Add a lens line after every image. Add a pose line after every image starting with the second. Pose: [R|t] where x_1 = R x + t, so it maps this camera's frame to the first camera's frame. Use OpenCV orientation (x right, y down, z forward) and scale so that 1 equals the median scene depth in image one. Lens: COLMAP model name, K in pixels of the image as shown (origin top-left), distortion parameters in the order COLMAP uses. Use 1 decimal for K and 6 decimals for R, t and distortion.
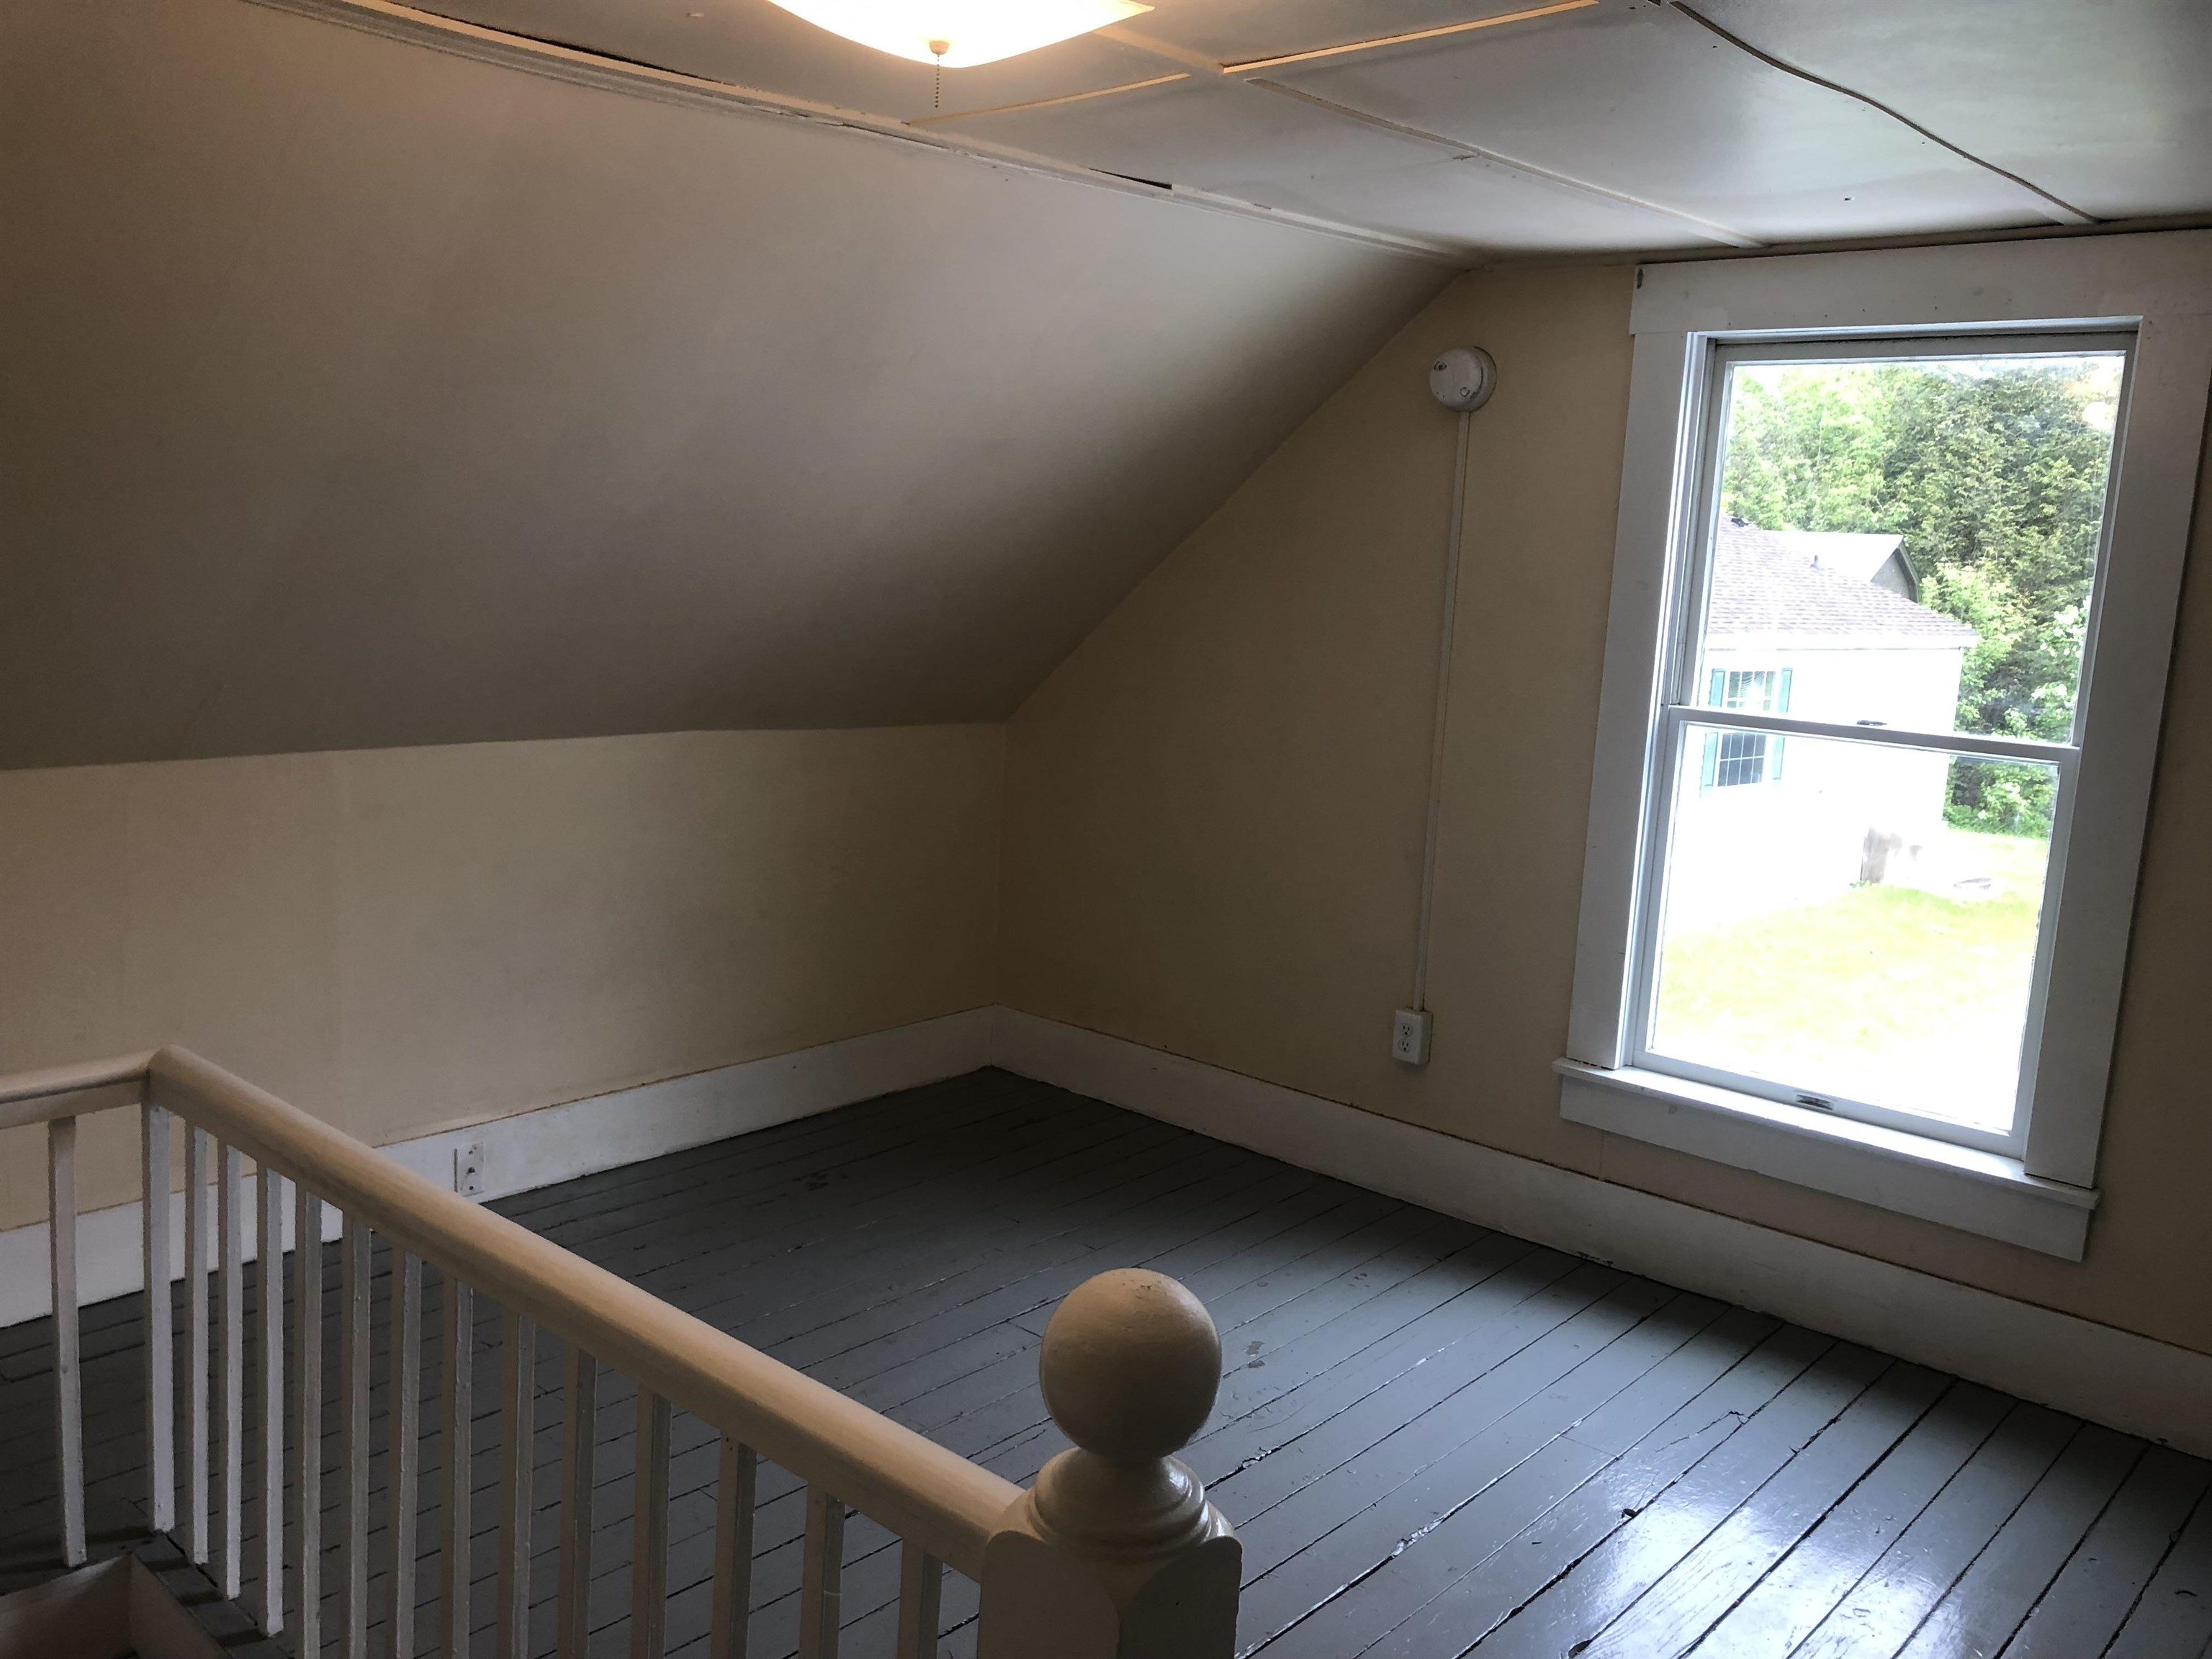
lens RADIAL K [[1800.5, 0, 1099.7], [0, 1800.5, 817.5], [0, 0, 1]] dist [0.000575, -0.017366]
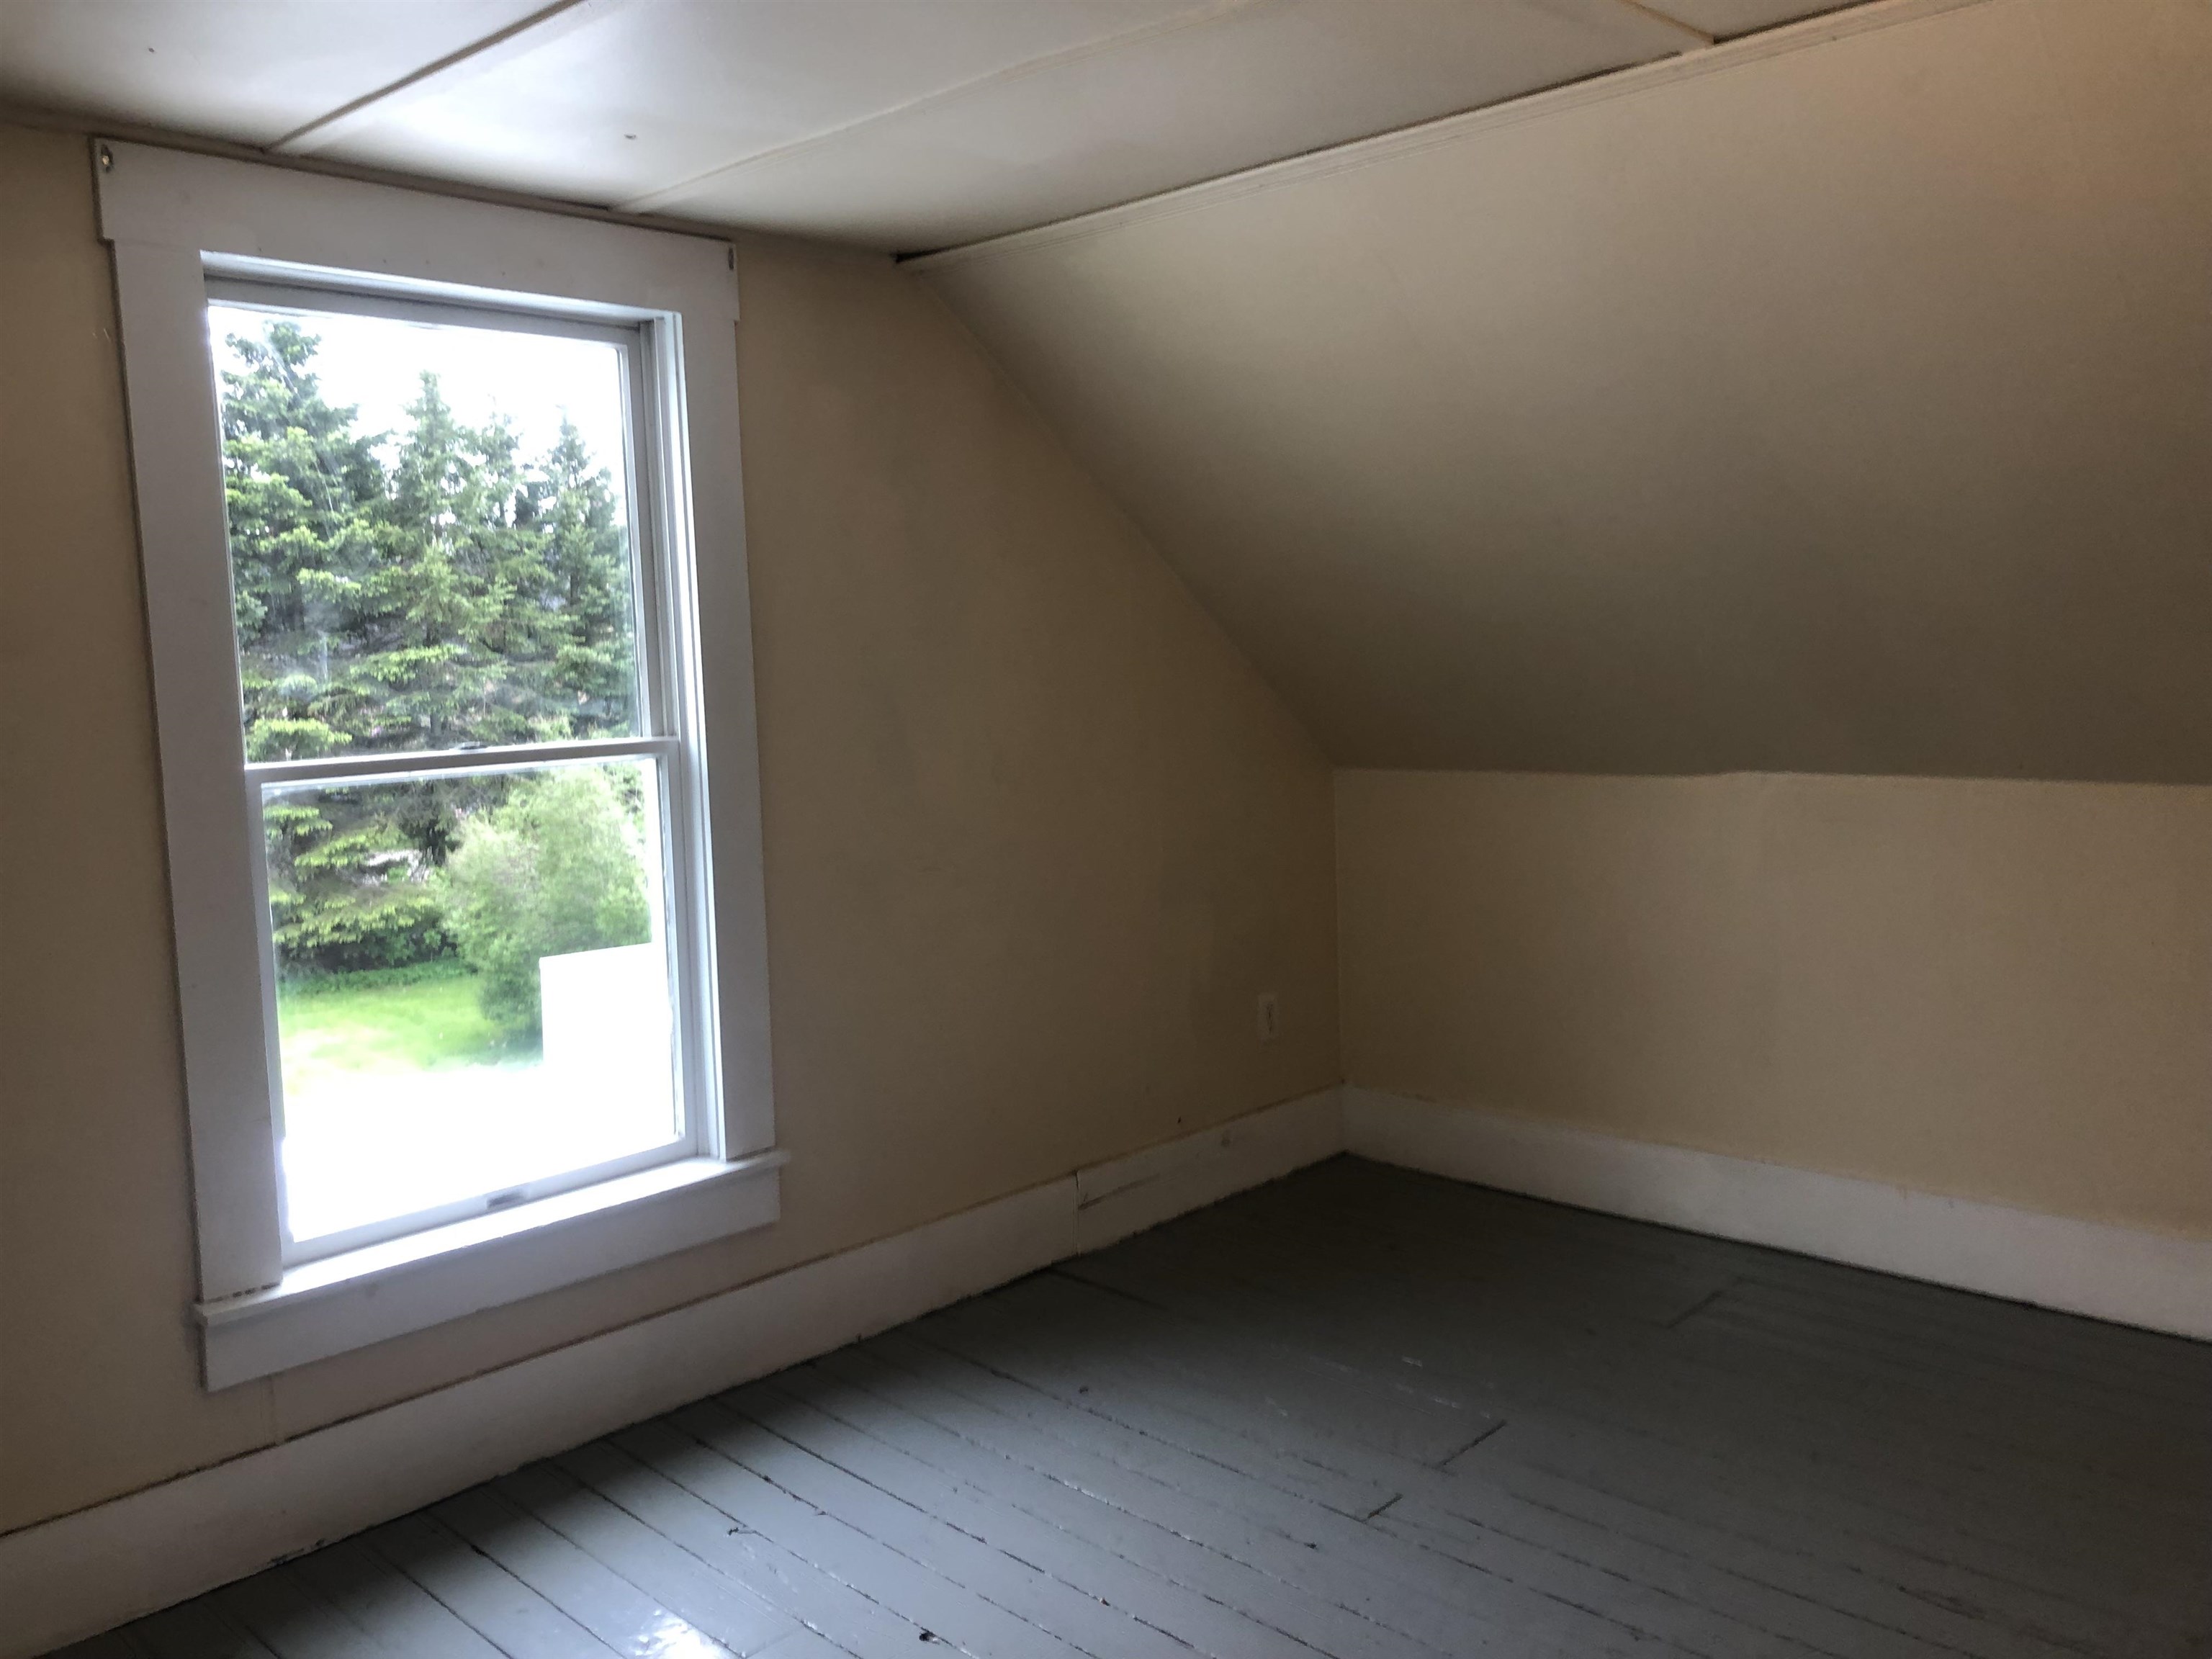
lens RADIAL K [[1800.5, 0, 1099.7], [0, 1800.5, 817.5], [0, 0, 1]] dist [0.000575, -0.017366]
pose [[0.035369, -0.142777, 0.989123, -0.415704], [0.199566, 0.970817, 0.132999, -0.074645], [-0.979246, 0.192691, 0.062831, 0.660467]]
